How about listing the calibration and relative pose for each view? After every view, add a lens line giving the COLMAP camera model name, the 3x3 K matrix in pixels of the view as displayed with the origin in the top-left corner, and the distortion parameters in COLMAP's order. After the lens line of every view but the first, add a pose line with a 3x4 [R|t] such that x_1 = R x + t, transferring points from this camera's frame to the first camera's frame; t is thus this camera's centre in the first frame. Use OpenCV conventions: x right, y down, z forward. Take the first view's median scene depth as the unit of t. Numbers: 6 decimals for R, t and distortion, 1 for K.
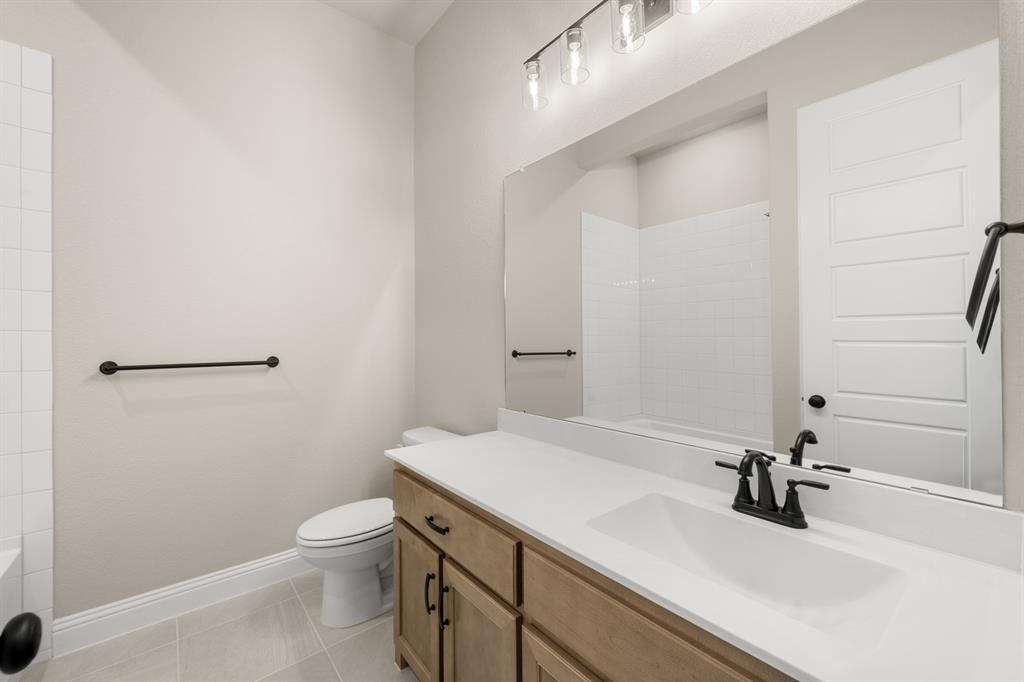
lens RADIAL K [[404.8, 0, 512.0], [0, 404.8, 341.0], [0, 0, 1]] dist [-0.031877, -0.000011]
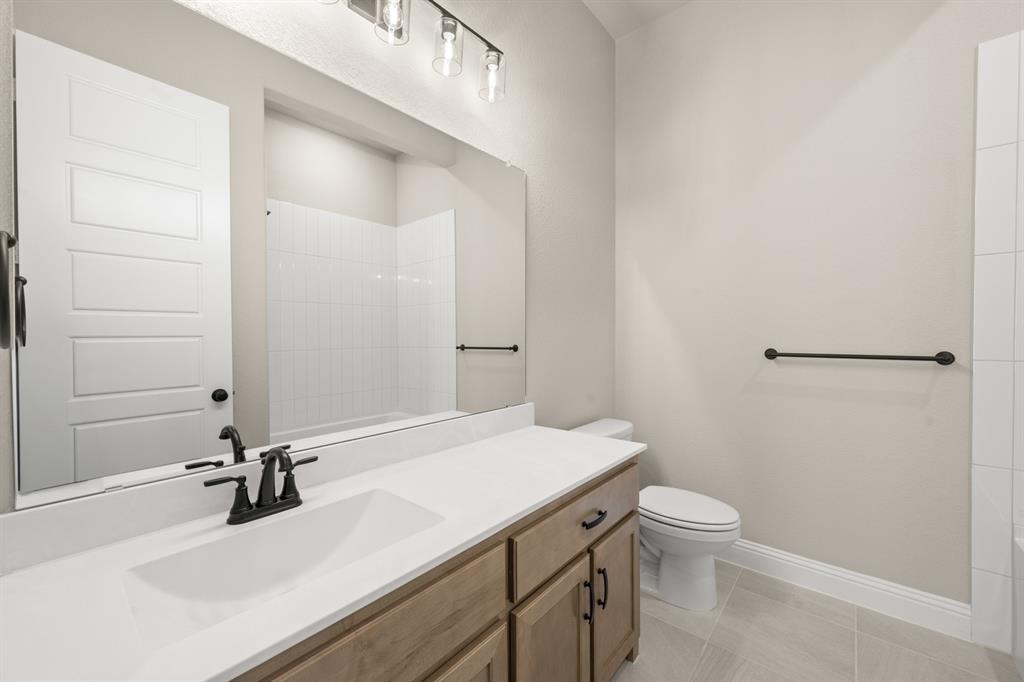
lens RADIAL K [[402.4, 0, 512.5], [0, 402.4, 338.6], [0, 0, 1]] dist [0.000899, -0.000213]
pose [[-0.167257, -0.001436, 0.985912, -0.568507], [0.003041, 0.999993, 0.001972, 0.003609], [-0.985909, 0.003328, -0.167251, 0.684201]]
